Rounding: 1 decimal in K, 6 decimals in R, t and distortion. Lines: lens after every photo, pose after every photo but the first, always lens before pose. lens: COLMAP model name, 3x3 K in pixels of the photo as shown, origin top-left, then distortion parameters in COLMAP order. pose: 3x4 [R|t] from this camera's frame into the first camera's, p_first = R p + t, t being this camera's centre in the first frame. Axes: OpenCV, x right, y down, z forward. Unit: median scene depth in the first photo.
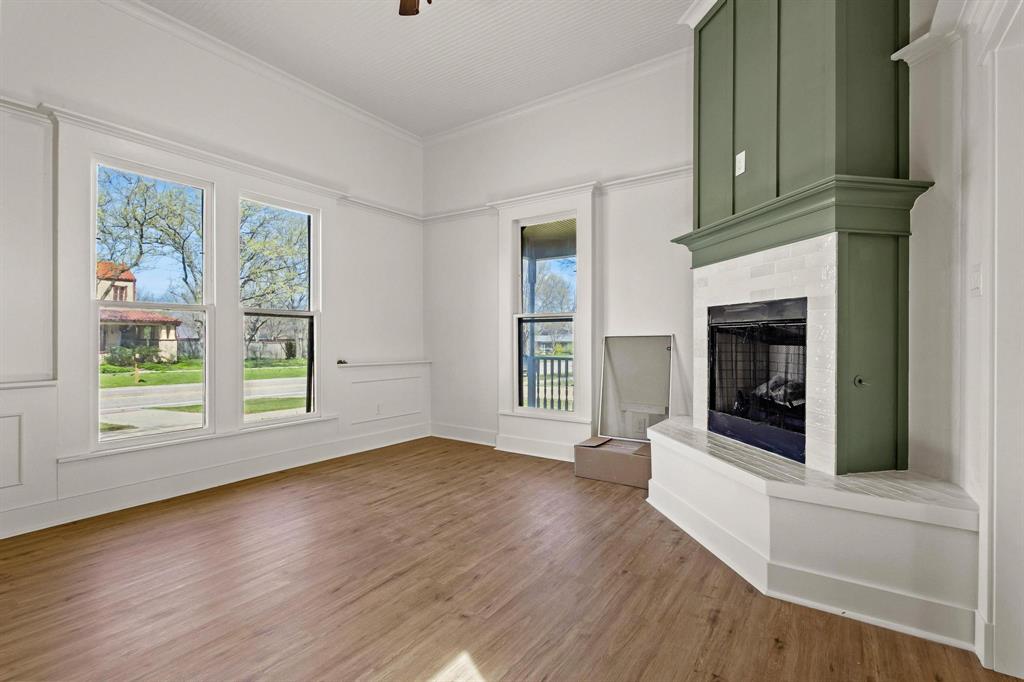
lens RADIAL K [[469.1, 0, 506.8], [0, 469.1, 339.4], [0, 0, 1]] dist [0.009167, -0.002163]
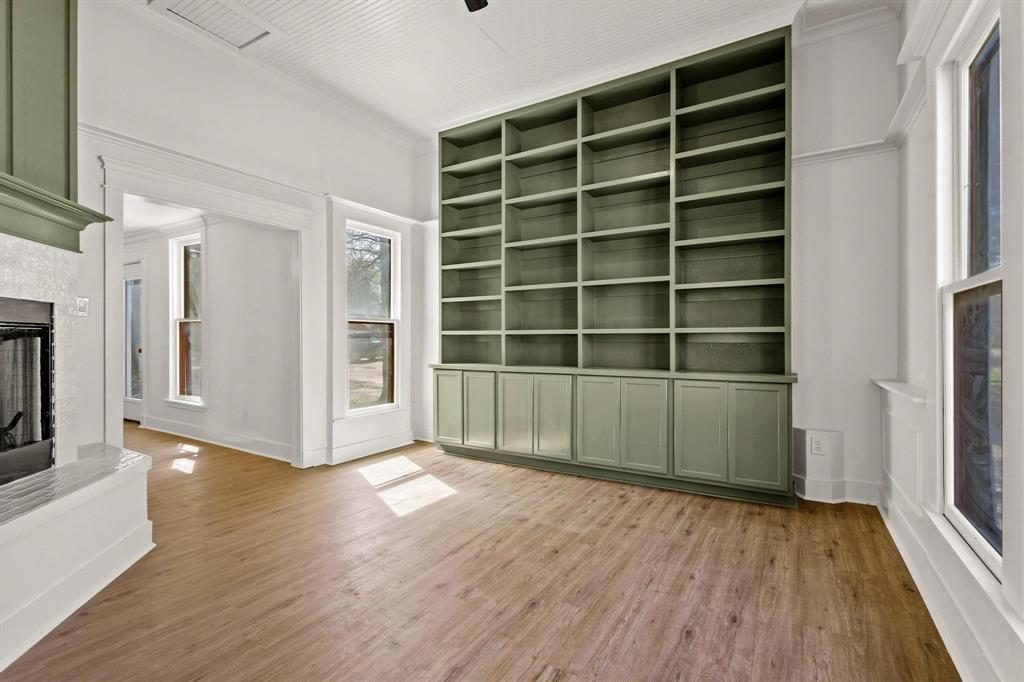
lens RADIAL K [[469.1, 0, 511.4], [0, 469.1, 337.6], [0, 0, 1]] dist [0.009167, -0.002163]
pose [[-0.997694, 0.002060, -0.067847, -0.248669], [0.002046, 0.999998, 0.000271, -0.011795], [0.067847, 0.000132, -0.997696, 1.812085]]
